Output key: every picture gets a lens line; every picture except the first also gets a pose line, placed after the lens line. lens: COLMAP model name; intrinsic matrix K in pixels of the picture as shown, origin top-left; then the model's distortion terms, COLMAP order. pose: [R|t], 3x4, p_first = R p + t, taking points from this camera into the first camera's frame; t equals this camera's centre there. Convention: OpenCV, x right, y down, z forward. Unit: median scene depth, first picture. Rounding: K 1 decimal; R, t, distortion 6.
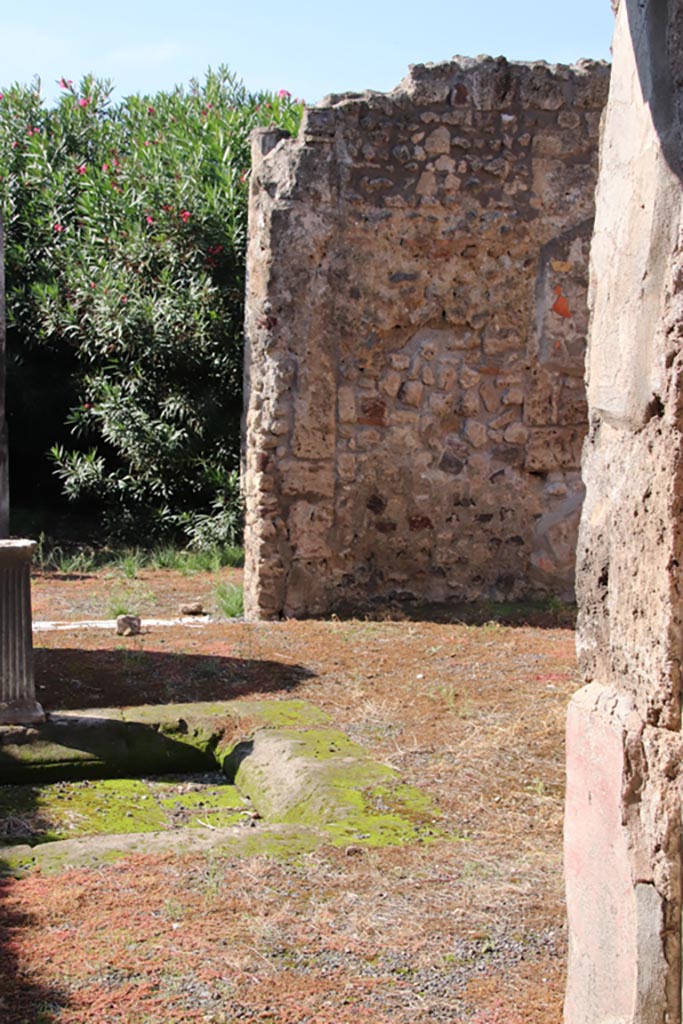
lens RADIAL K [[1714.4, 0, 339.6], [0, 1714.4, 512.5], [0, 0, 1]] dist [0.315240, 0.000000]
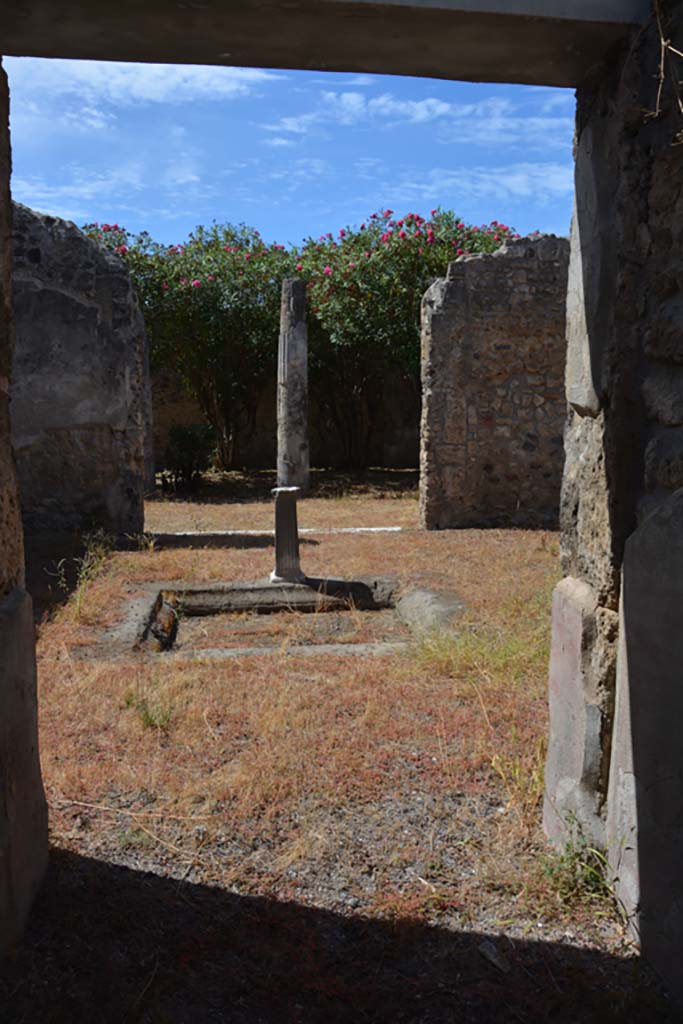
lens RADIAL K [[812.9, 0, 334.3], [0, 812.9, 504.8], [0, 0, 1]] dist [-0.128890, -0.009338]
pose [[0.979536, 0.003728, -0.201233, 0.034792], [0.003912, 0.999287, 0.037552, 0.001526], [0.201230, -0.037571, 0.978823, 0.099457]]
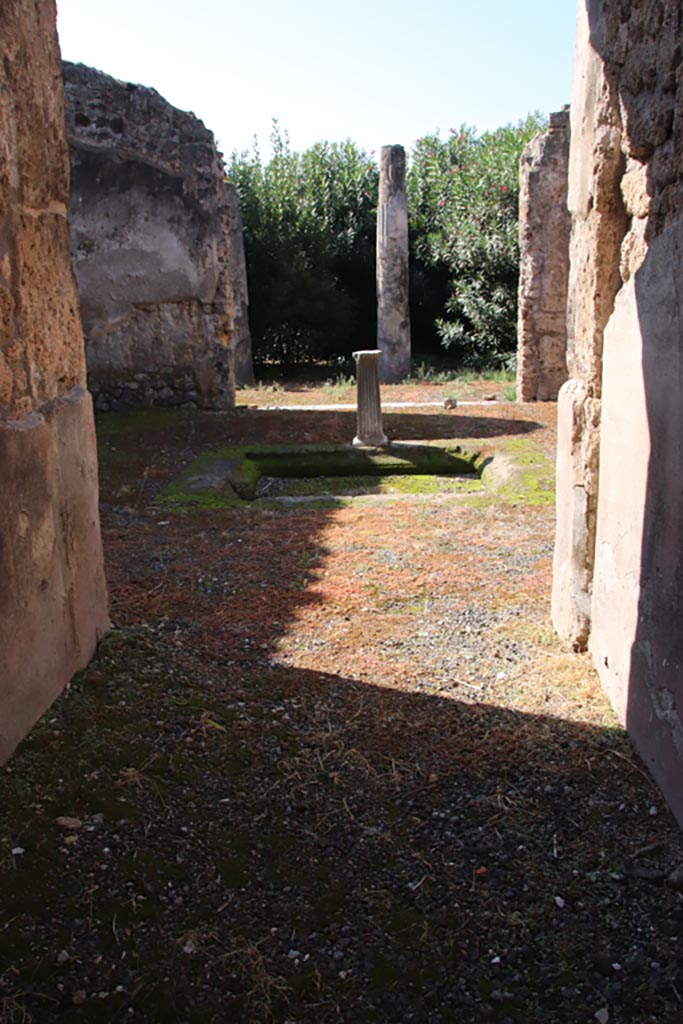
lens RADIAL K [[889.1, 0, 338.1], [0, 889.1, 520.2], [0, 0, 1]] dist [-0.128854, 0.123621]
pose [[0.938655, 0.037435, -0.342818, 0.096229], [0.015730, 0.988408, 0.151002, 0.042105], [0.344497, -0.147131, 0.927186, 0.042035]]
